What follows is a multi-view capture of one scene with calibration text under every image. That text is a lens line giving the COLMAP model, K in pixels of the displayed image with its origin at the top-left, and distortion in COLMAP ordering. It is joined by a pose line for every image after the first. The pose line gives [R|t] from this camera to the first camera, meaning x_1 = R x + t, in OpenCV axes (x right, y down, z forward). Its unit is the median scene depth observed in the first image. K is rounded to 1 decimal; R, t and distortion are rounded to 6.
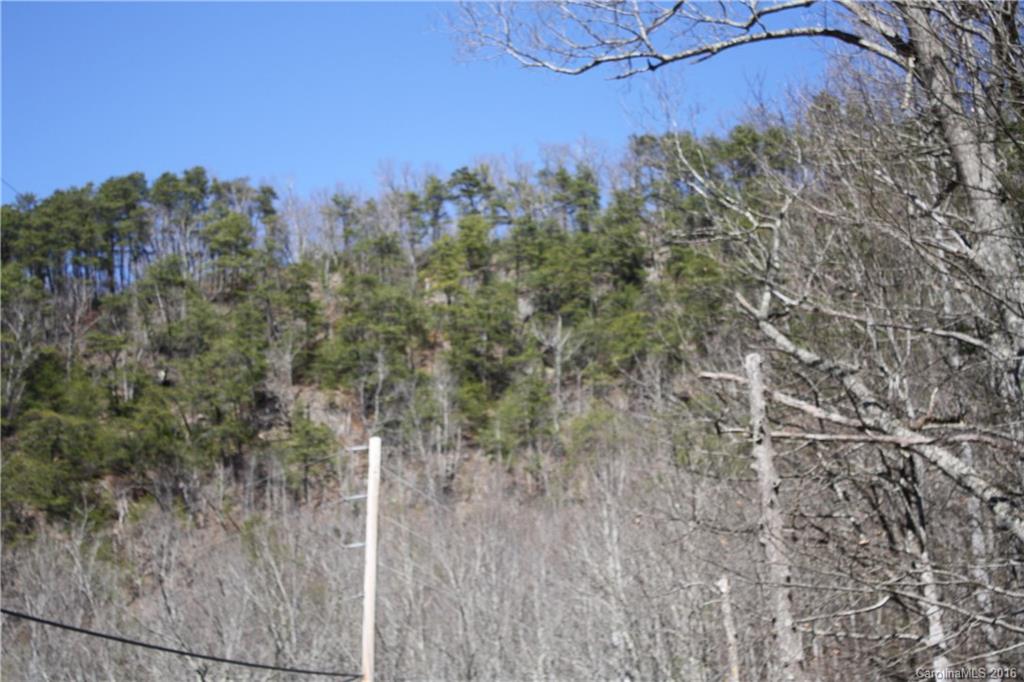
lens RADIAL K [[2107.9, 0, 511.4], [0, 2107.9, 339.6], [0, 0, 1]] dist [0.020302, 0.000000]
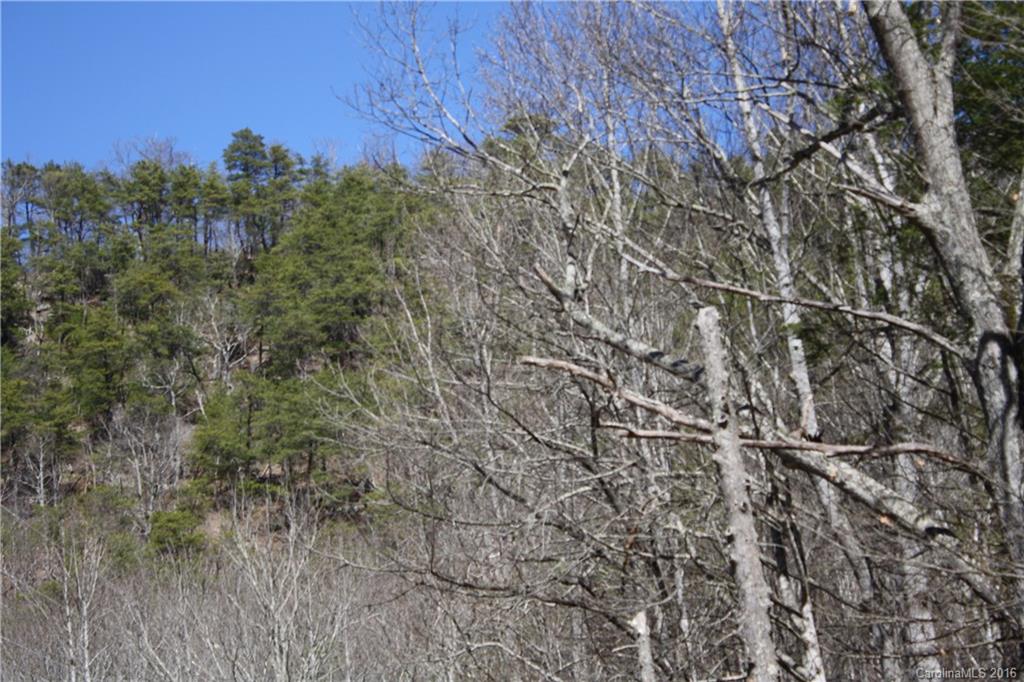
lens RADIAL K [[2548.3, 0, 512.1], [0, 2548.3, 340.6], [0, 0, 1]] dist [0.063888, 0.000000]
pose [[0.958885, 0.057369, 0.277935, -0.174661], [-0.045828, 0.997803, -0.047850, 0.056562], [-0.280069, 0.033146, 0.959407, 0.145769]]
